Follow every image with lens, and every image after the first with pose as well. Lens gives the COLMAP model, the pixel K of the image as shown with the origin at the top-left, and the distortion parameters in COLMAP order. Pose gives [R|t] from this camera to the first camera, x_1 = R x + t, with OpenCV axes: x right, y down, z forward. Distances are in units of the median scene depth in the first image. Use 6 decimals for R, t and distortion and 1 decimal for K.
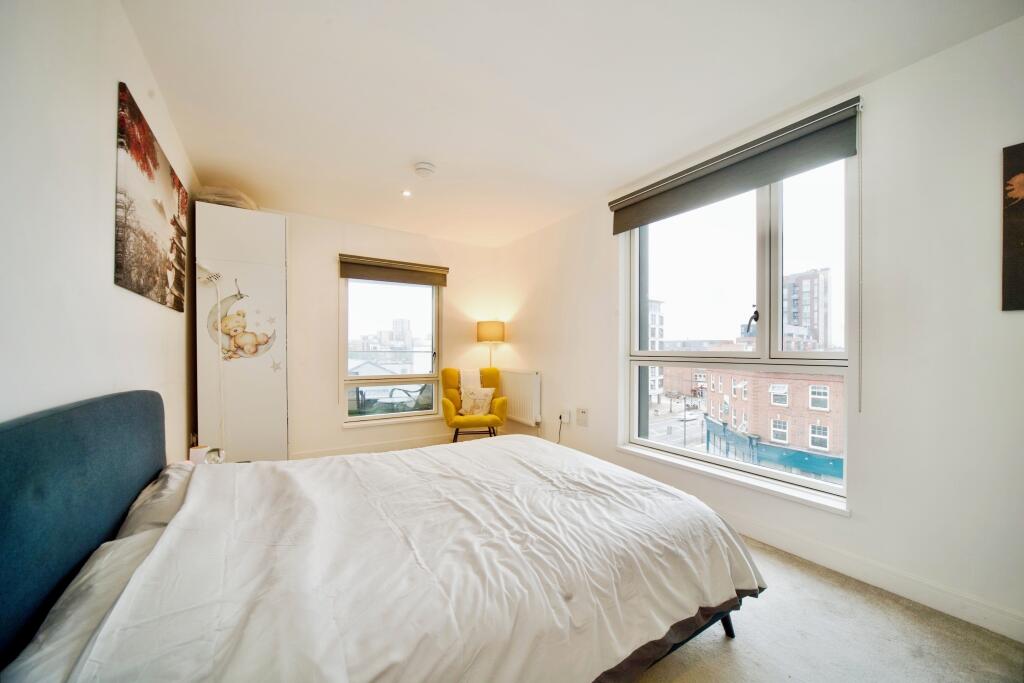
lens RADIAL K [[373.2, 0, 512.6], [0, 373.2, 349.5], [0, 0, 1]] dist [-0.013568, 0.000538]
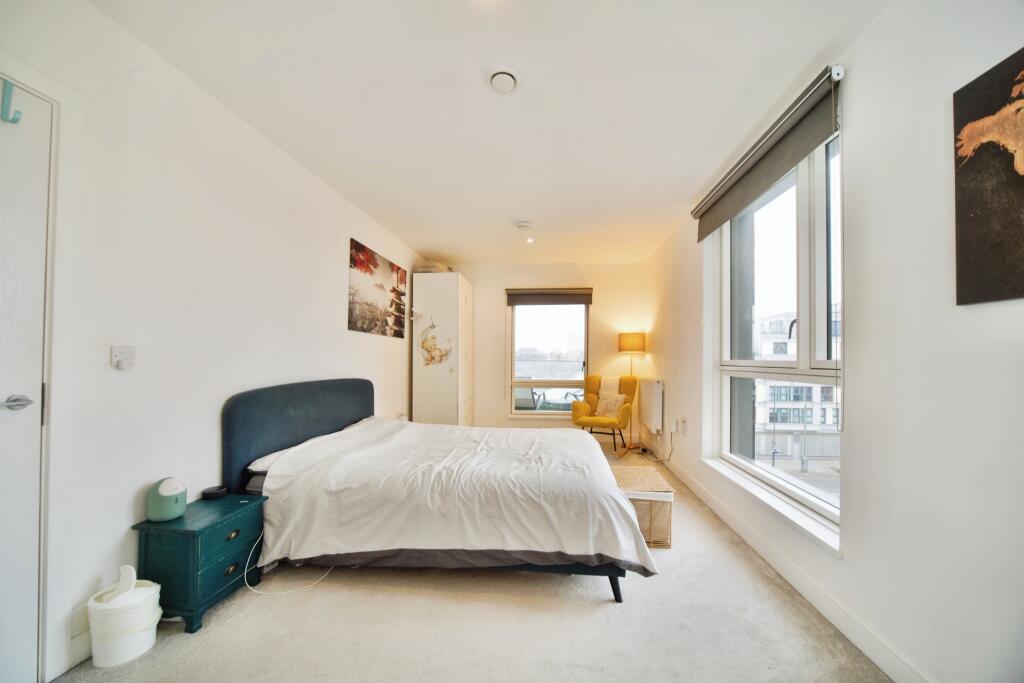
lens RADIAL K [[373.2, 0, 512.6], [0, 373.2, 349.5], [0, 0, 1]] dist [-0.013568, 0.000538]
pose [[0.788452, -0.017165, -0.614857, 0.668392], [0.001112, 0.999649, -0.026480, 0.001541], [0.615095, 0.020195, 0.788194, -0.098971]]
